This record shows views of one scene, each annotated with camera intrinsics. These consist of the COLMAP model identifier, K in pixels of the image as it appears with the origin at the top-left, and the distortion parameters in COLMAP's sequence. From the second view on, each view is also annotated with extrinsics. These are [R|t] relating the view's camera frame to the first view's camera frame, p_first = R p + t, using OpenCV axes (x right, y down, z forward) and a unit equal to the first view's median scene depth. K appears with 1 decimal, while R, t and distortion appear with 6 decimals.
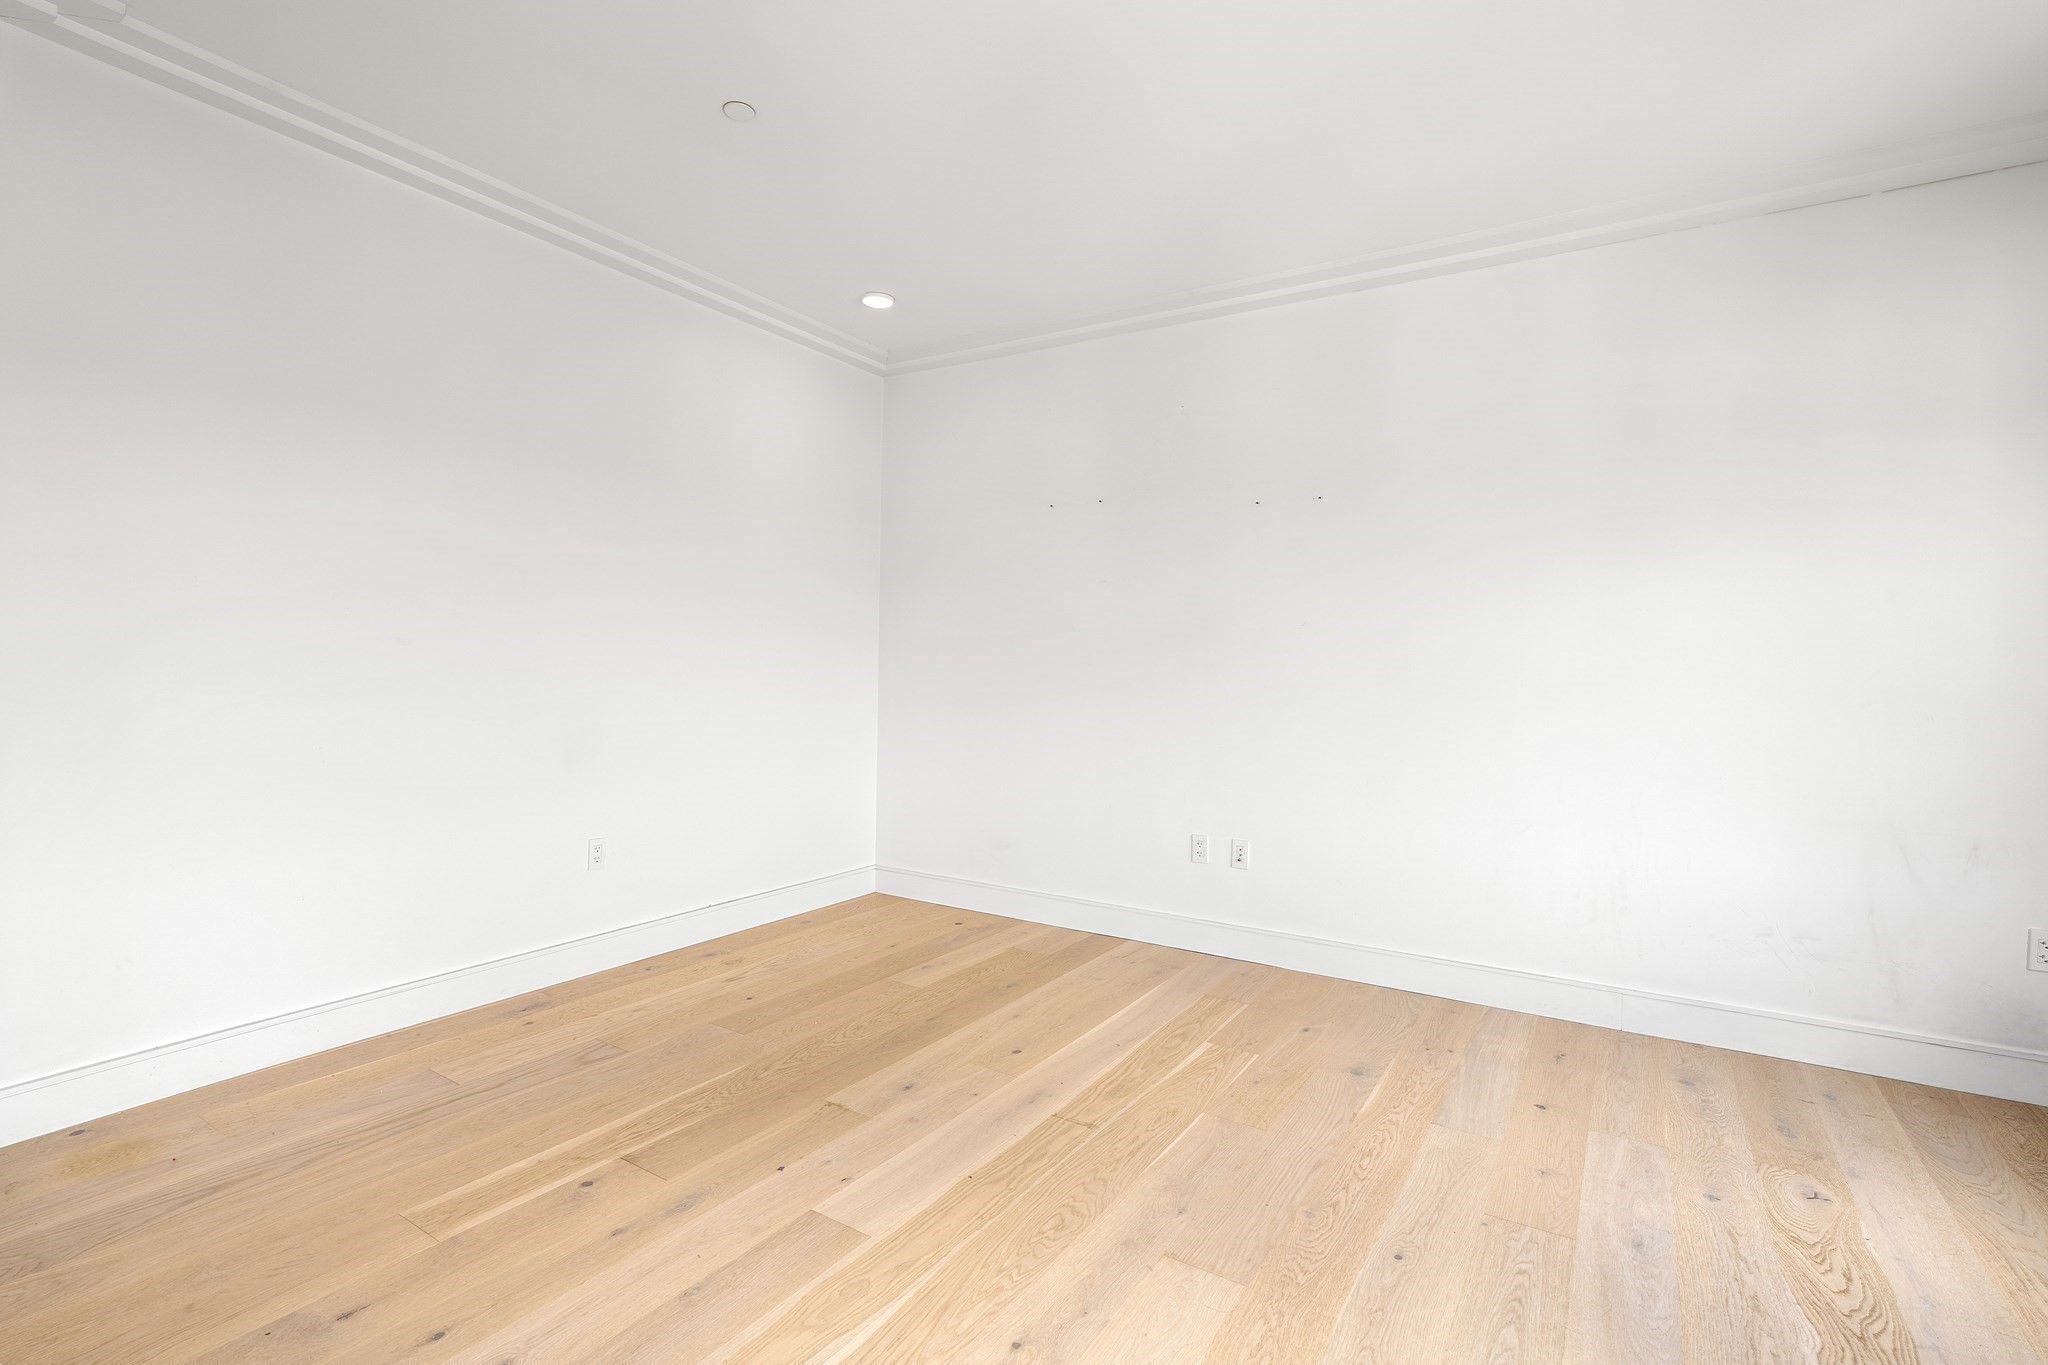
lens RADIAL K [[944.0, 0, 1038.0], [0, 944.0, 677.2], [0, 0, 1]] dist [-0.007689, 0.000495]
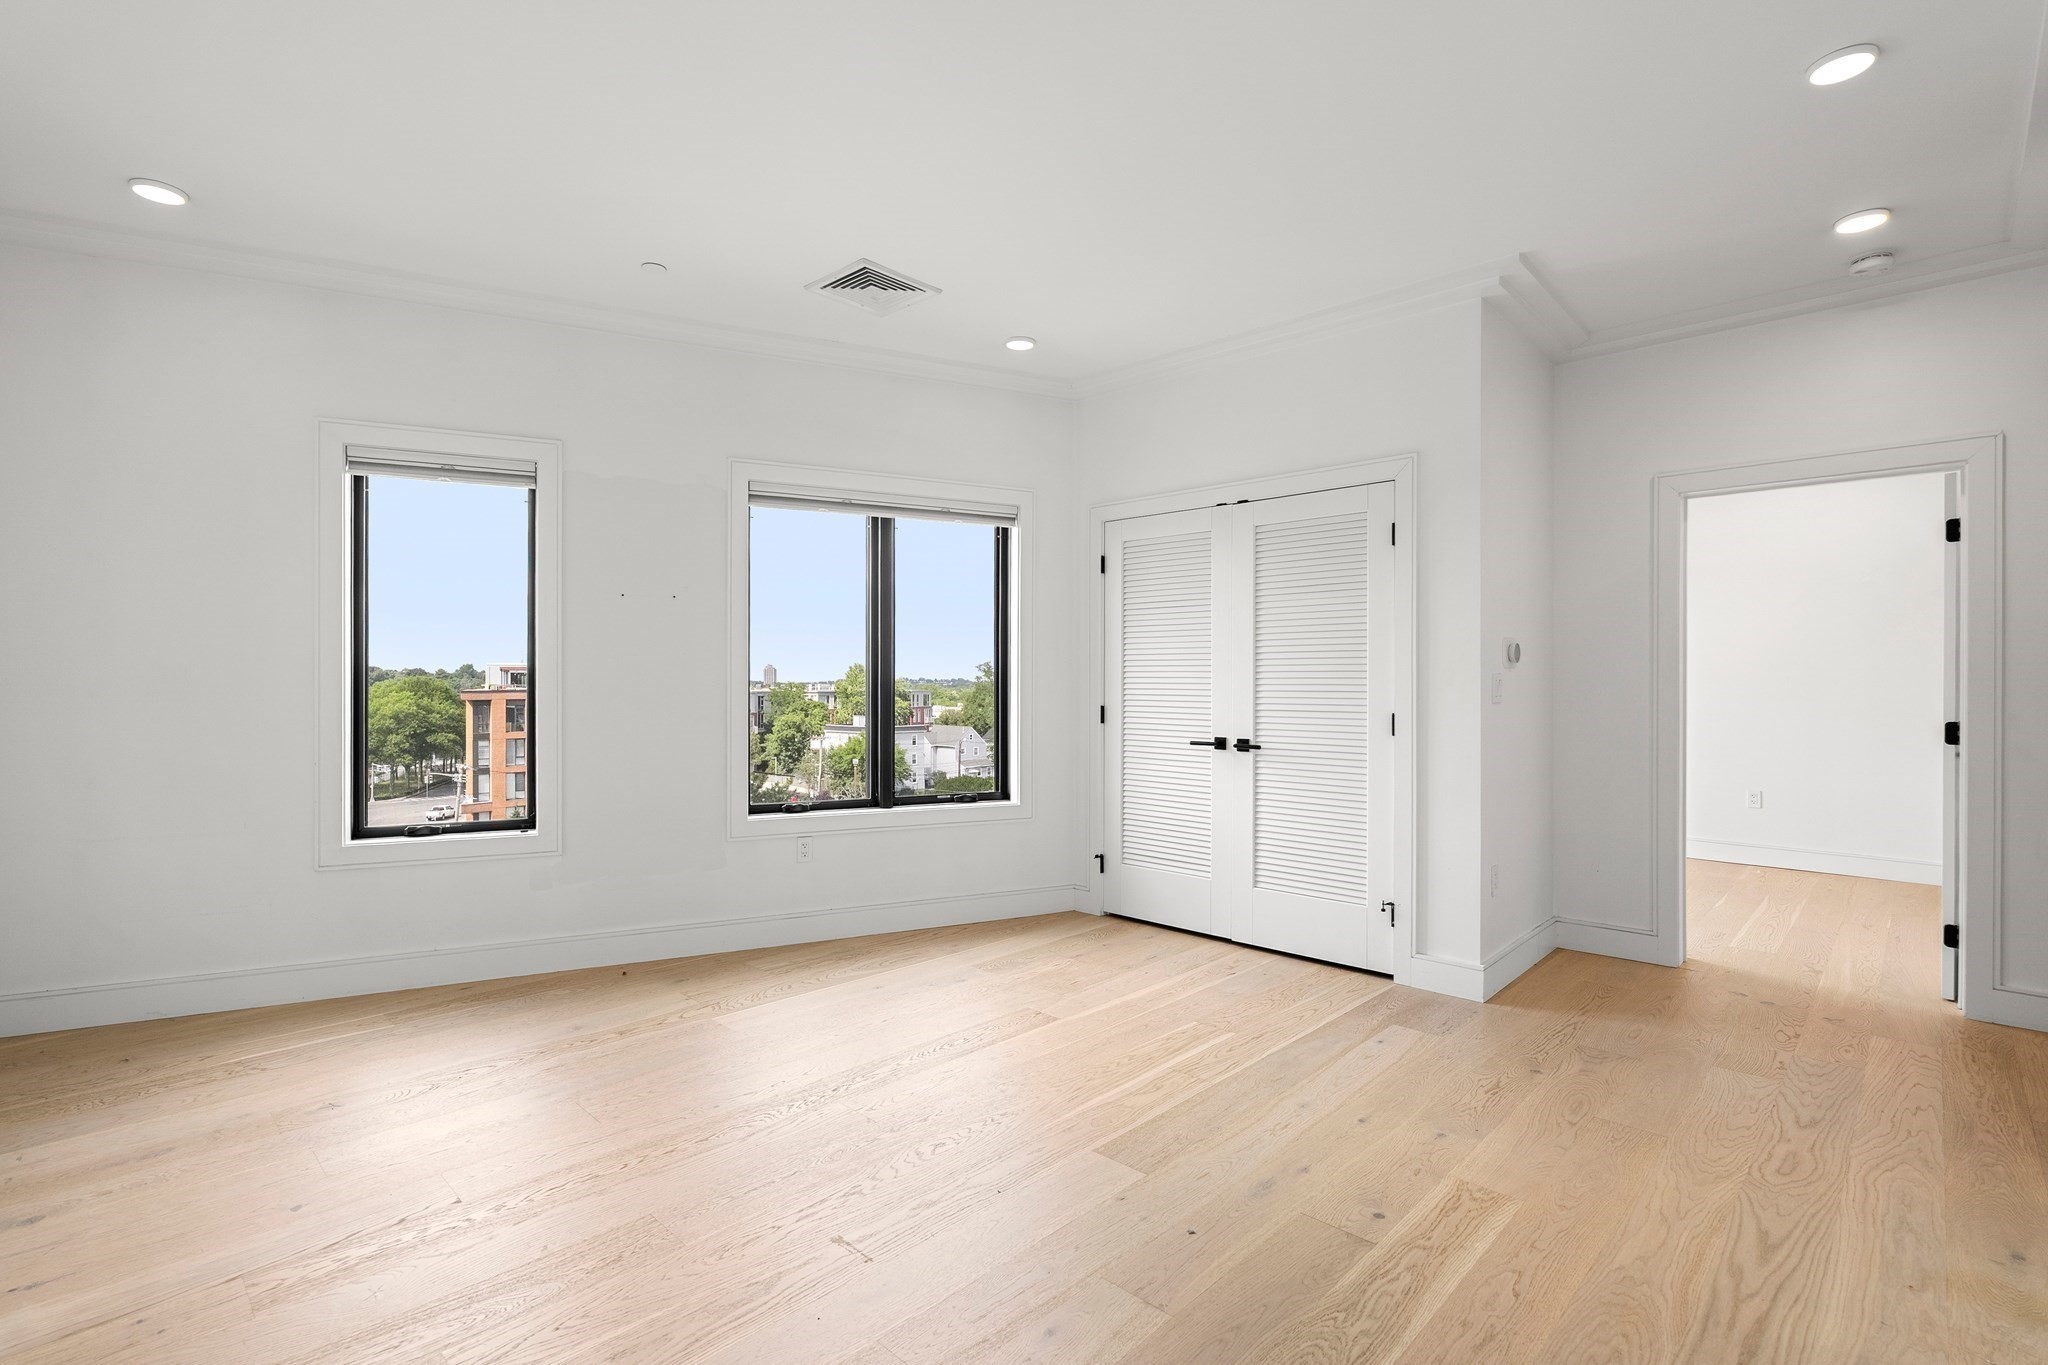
lens RADIAL K [[944.0, 0, 1025.2], [0, 944.0, 687.8], [0, 0, 1]] dist [-0.007689, 0.000495]
pose [[-0.978699, -0.021055, 0.204217, -0.244652], [-0.018840, 0.999741, 0.012787, -0.021144], [-0.204434, 0.008667, -0.978842, 1.644852]]
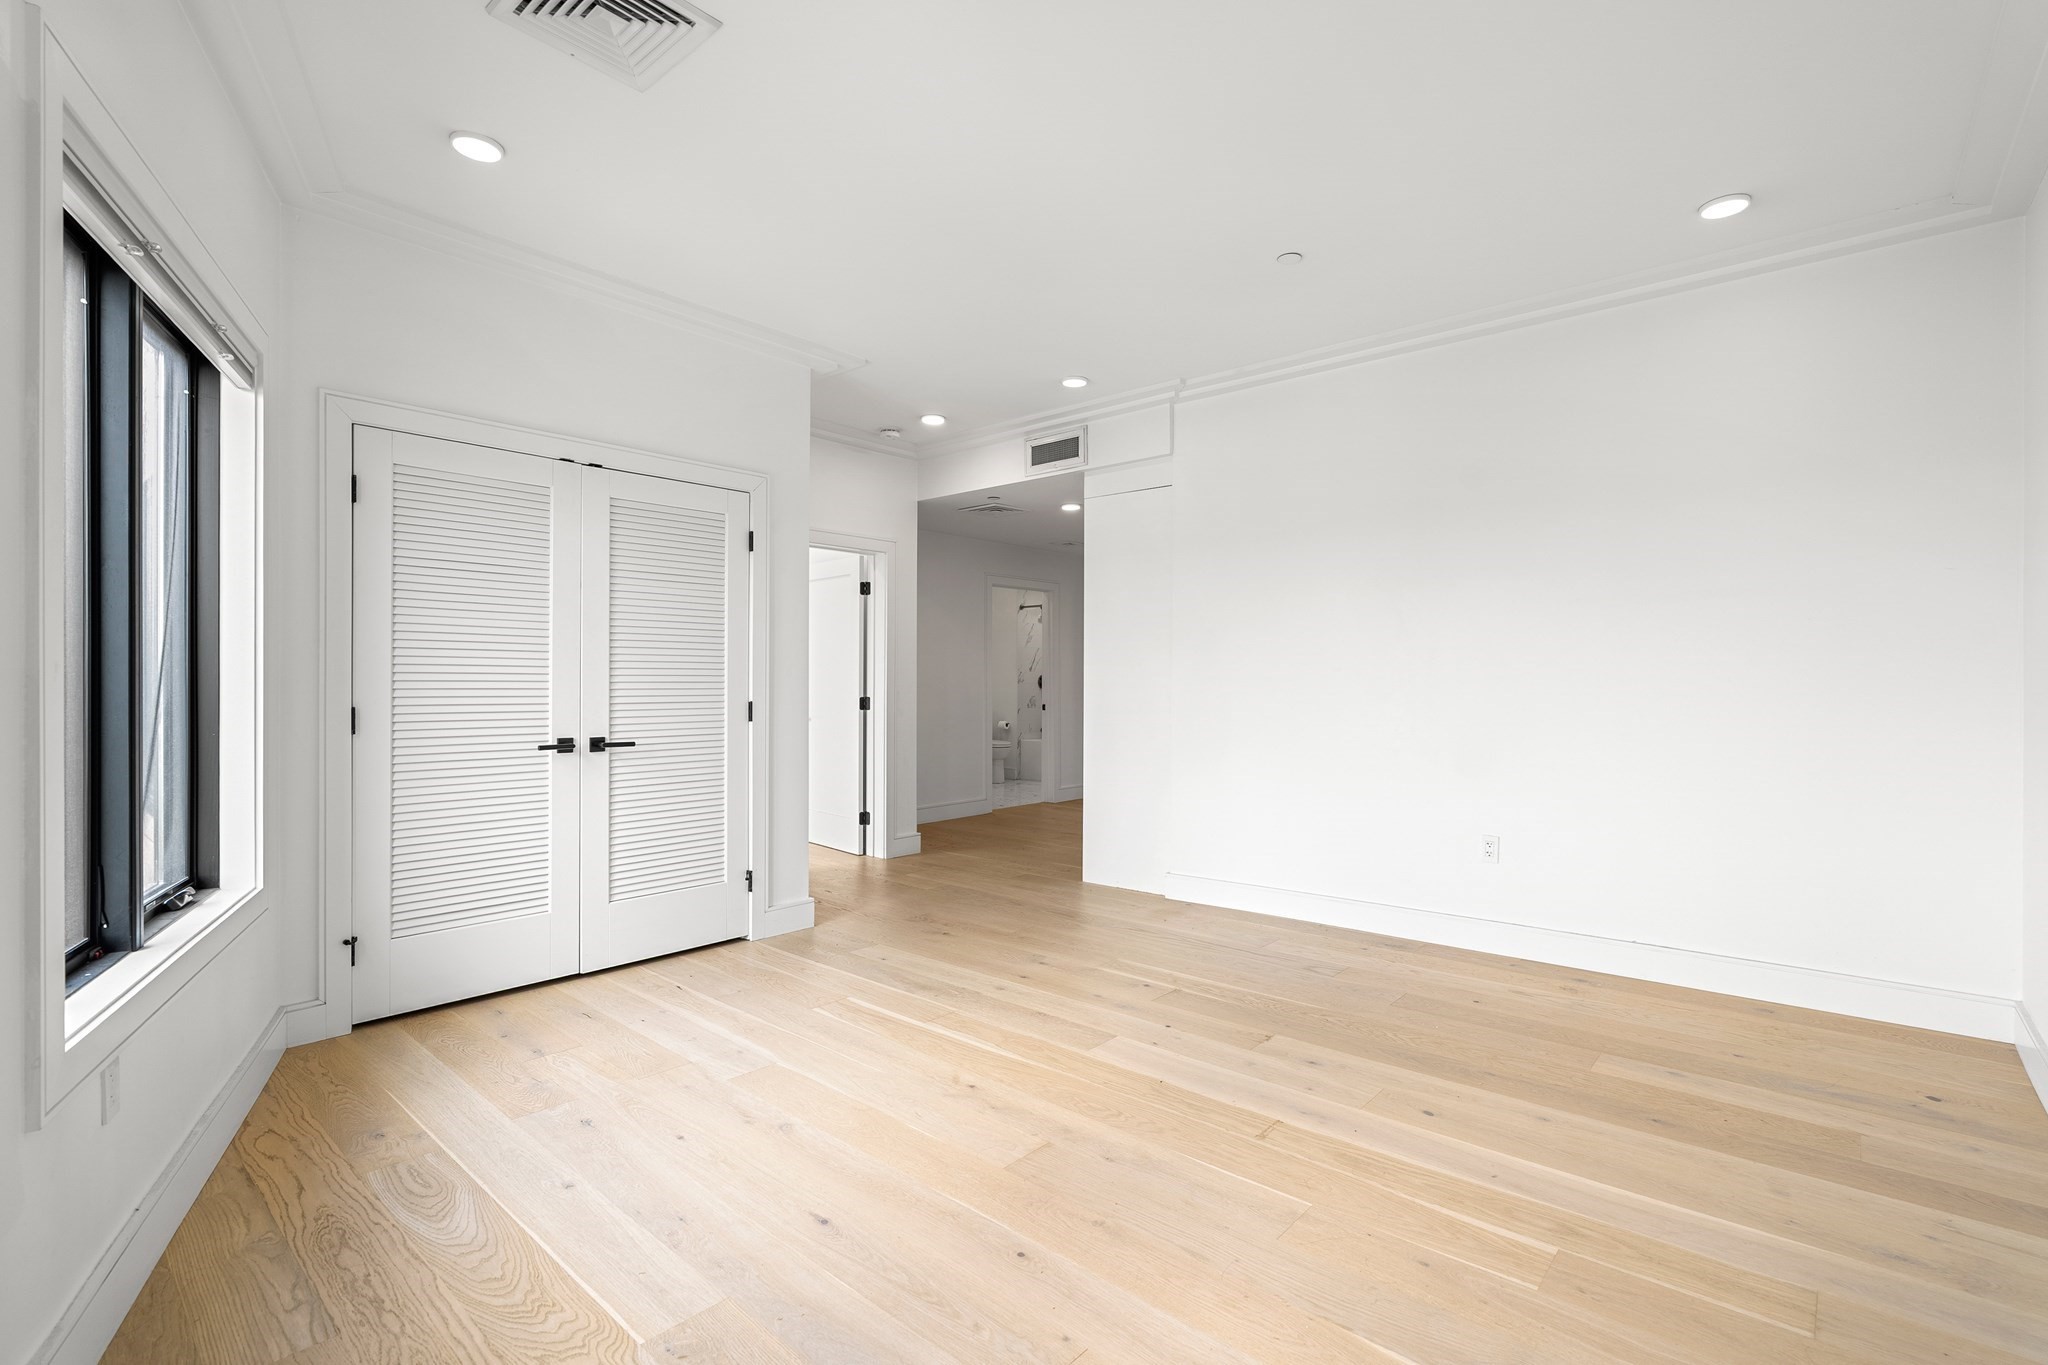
lens RADIAL K [[944.0, 0, 1028.8], [0, 944.0, 678.4], [0, 0, 1]] dist [-0.007689, 0.000495]
pose [[-0.155352, -0.018201, -0.987691, 1.015434], [-0.011468, 0.999796, -0.016620, 0.007920], [0.987793, 0.008745, -0.155529, 0.843751]]
